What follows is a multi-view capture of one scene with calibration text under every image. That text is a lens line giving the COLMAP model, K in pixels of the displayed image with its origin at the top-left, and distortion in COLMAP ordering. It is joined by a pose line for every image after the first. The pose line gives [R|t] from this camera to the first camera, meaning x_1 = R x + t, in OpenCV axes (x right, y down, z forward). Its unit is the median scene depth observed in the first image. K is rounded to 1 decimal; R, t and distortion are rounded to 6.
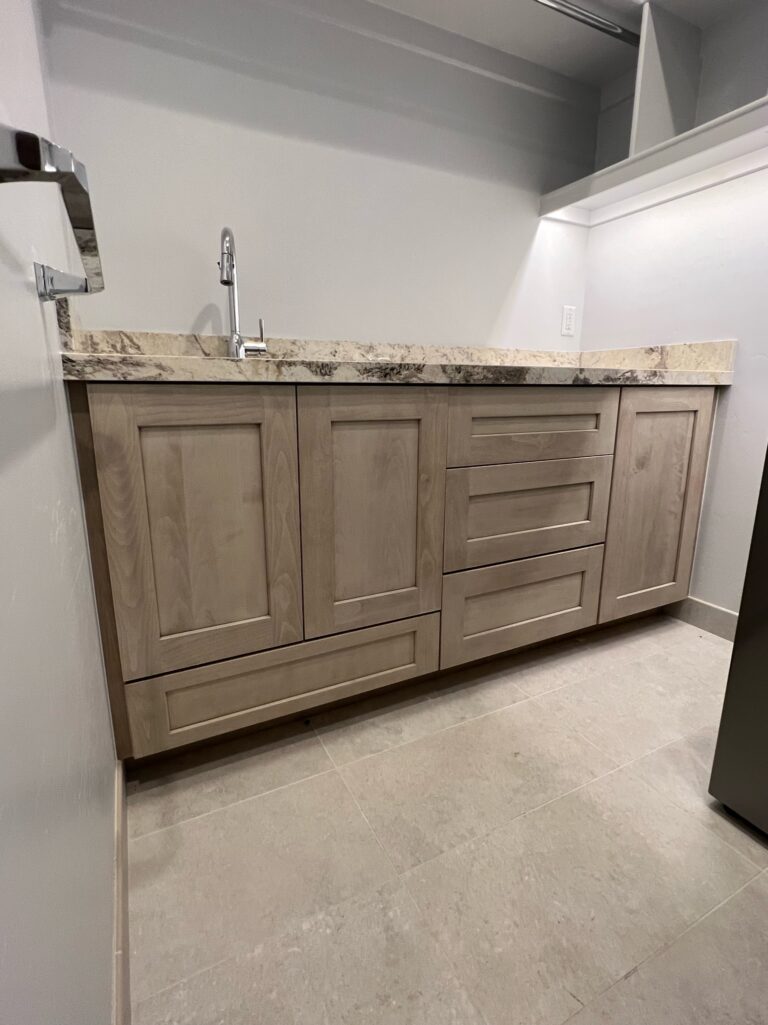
lens RADIAL K [[503.1, 0, 384.7], [0, 503.1, 509.3], [0, 0, 1]] dist [-0.006518, 0.000715]
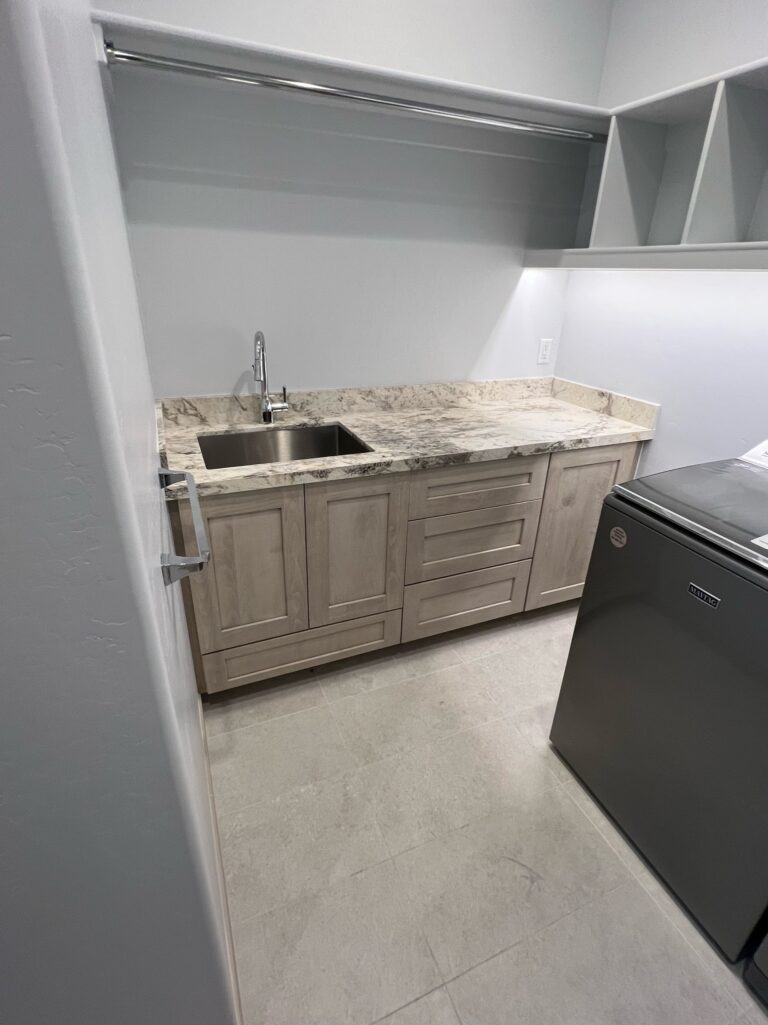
lens RADIAL K [[503.1, 0, 384.4], [0, 503.1, 508.7], [0, 0, 1]] dist [-0.006518, 0.000715]
pose [[0.997059, 0.055409, -0.052938, 0.136183], [-0.043562, 0.978141, 0.203328, -0.432725], [0.063047, -0.200424, 0.977679, -0.444301]]
